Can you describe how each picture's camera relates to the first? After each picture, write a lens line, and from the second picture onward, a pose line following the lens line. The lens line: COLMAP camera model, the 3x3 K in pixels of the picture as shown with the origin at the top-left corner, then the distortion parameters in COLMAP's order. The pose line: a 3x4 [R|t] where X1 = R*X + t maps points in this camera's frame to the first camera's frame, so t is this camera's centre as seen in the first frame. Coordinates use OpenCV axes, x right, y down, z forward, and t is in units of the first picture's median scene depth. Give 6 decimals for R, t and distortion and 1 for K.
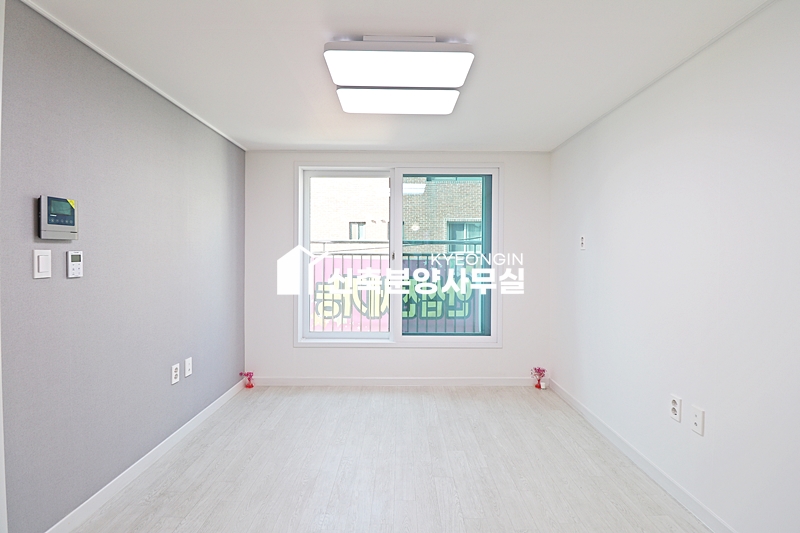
lens RADIAL K [[371.4, 0, 397.3], [0, 371.4, 259.1], [0, 0, 1]] dist [-0.000618, -0.010758]
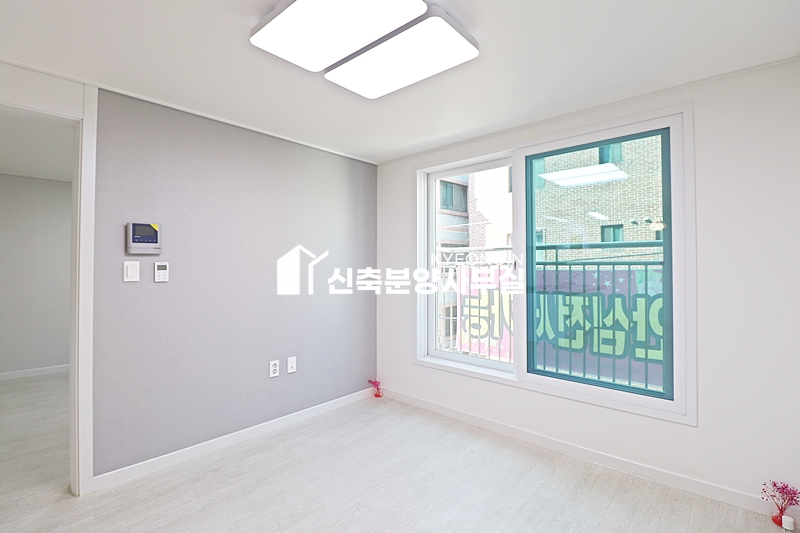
lens RADIAL K [[371.4, 0, 397.3], [0, 371.4, 259.1], [0, 0, 1]] dist [-0.000618, -0.010758]
pose [[0.744147, -0.017898, -0.667777, 0.323378], [-0.002455, 0.999561, -0.029526, 0.002344], [0.668012, 0.023611, 0.743776, 0.276072]]
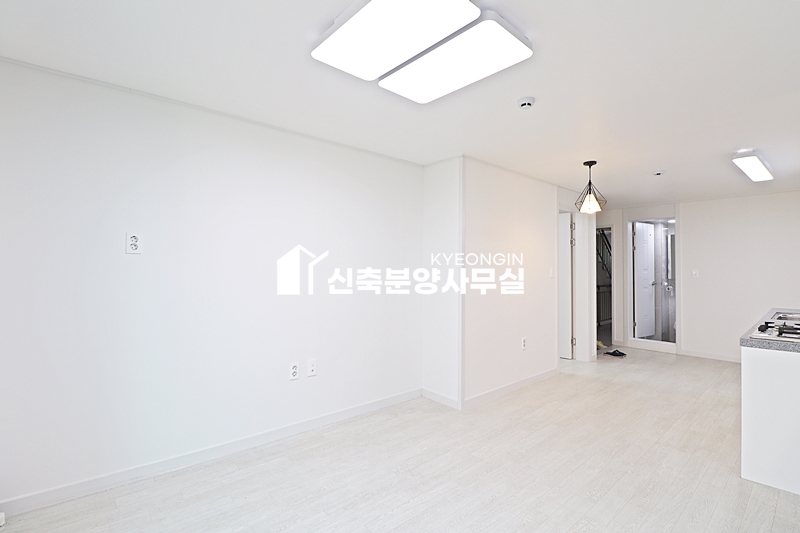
lens RADIAL K [[379.3, 0, 401.6], [0, 379.3, 261.3], [0, 0, 1]] dist [0.000713, -0.014084]
pose [[-0.664749, 0.002563, 0.747063, -0.332830], [-0.000981, 0.999990, -0.004304, -0.008228], [-0.747066, -0.003593, -0.664740, 0.903715]]
